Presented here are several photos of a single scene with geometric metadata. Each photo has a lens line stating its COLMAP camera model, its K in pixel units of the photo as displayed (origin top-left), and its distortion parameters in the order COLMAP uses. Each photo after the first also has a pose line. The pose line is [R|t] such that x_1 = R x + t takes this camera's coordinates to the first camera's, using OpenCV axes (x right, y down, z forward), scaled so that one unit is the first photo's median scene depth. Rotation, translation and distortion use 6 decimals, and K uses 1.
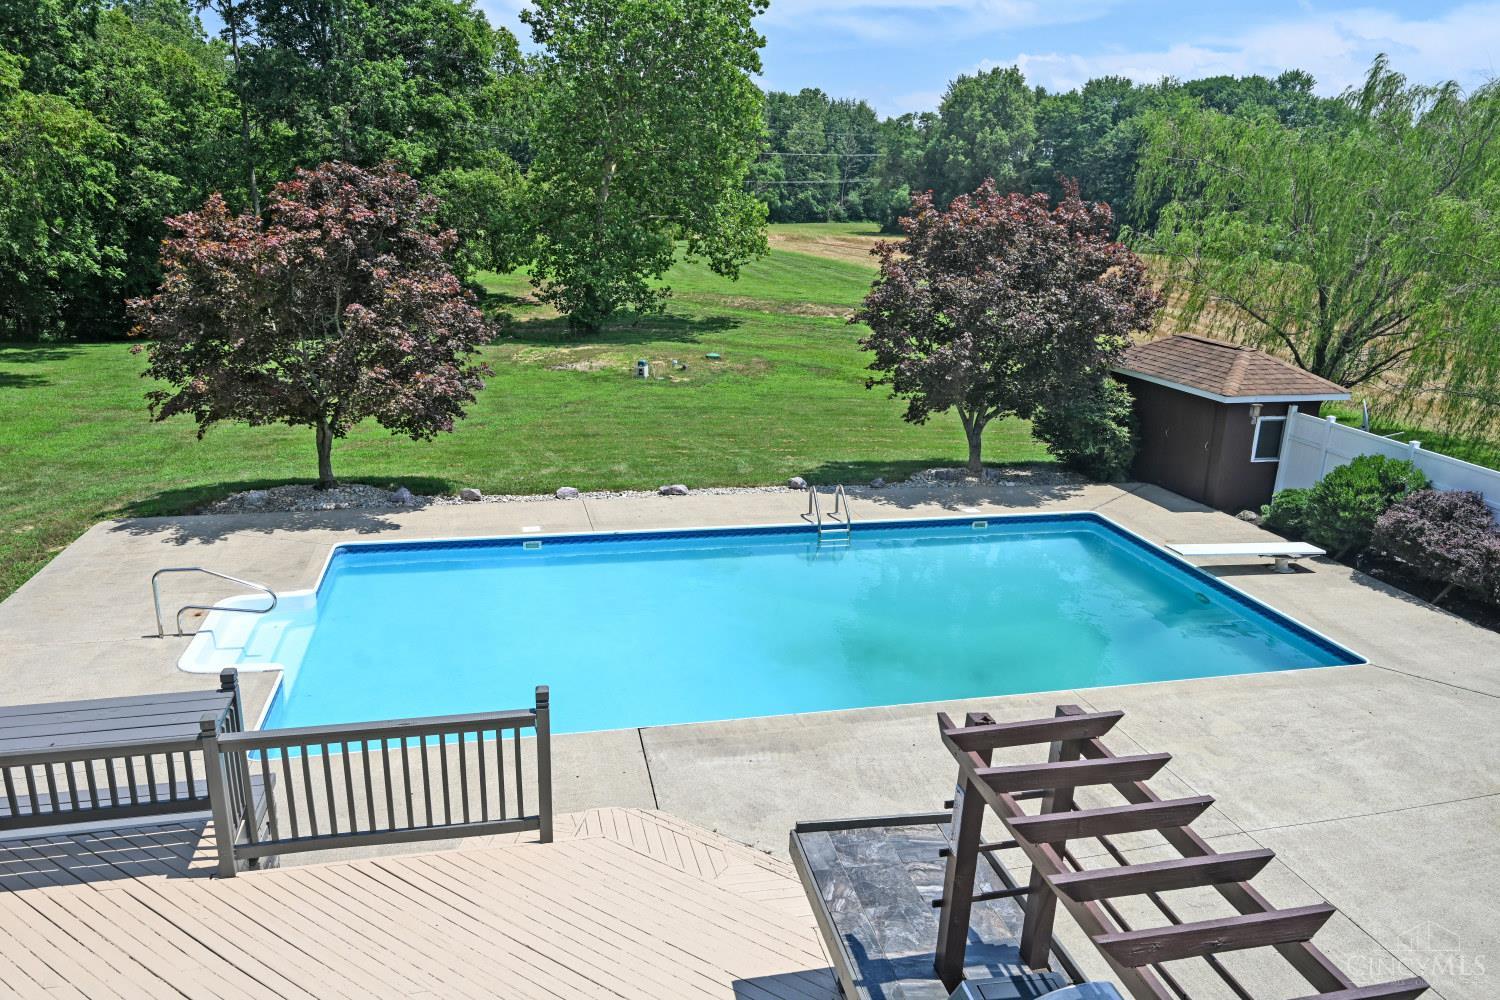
lens RADIAL K [[1097.8, 0, 750.0], [0, 1097.8, 500.0], [0, 0, 1]] dist [-0.002911, 0.001991]
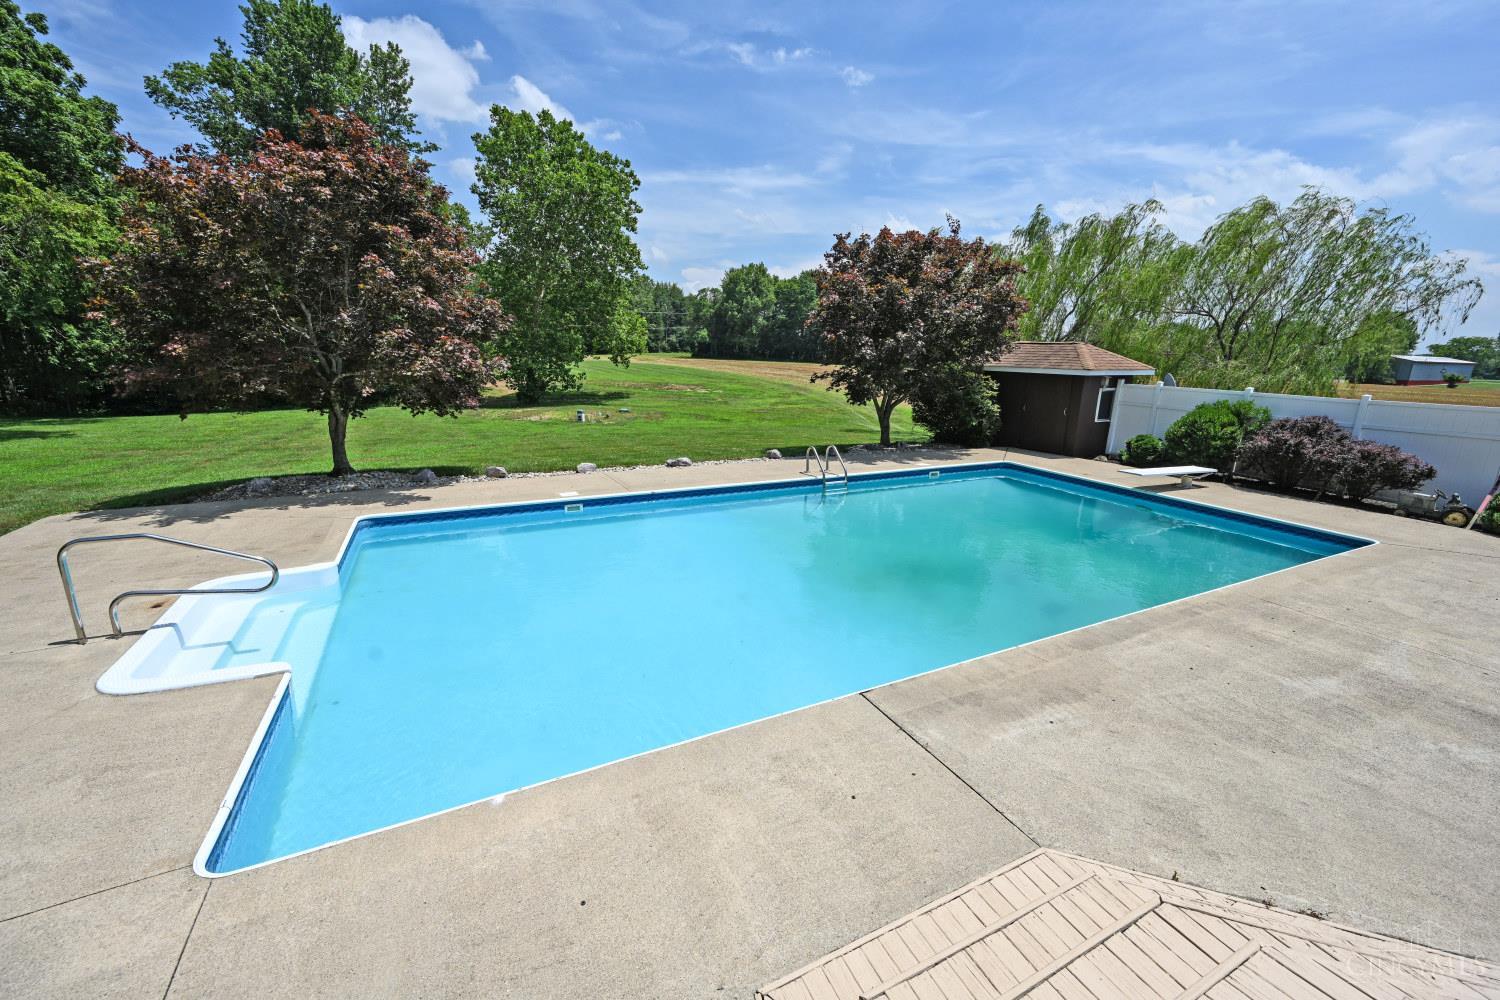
lens RADIAL K [[598.0, 0, 750.0], [0, 598.0, 500.0], [0, 0, 1]] dist [0.001175, 0.000012]
pose [[0.970245, -0.061718, 0.234127, -0.132064], [0.068639, 0.997409, -0.021520, 0.044501], [-0.232192, 0.036950, 0.971968, 0.327639]]
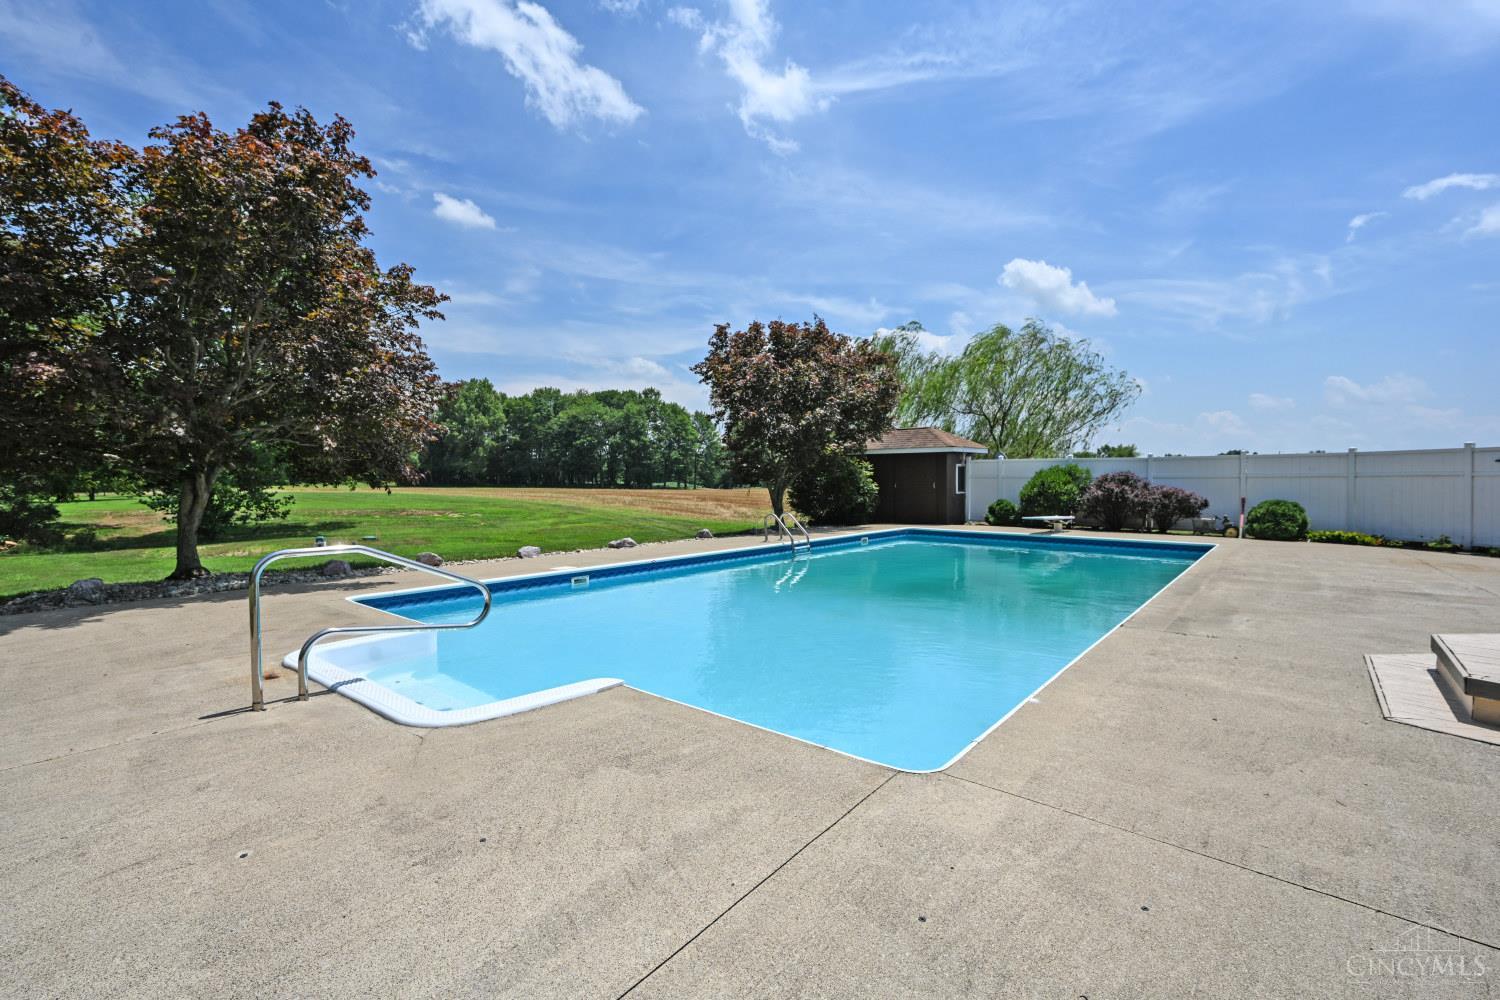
lens RADIAL K [[680.8, 0, 750.0], [0, 680.8, 500.0], [0, 0, 1]] dist [-0.001065, -0.000165]
pose [[0.783106, -0.044162, 0.620318, -0.330782], [0.195639, 0.964326, -0.178327, 0.079377], [-0.590314, 0.261007, 0.763810, 0.386792]]
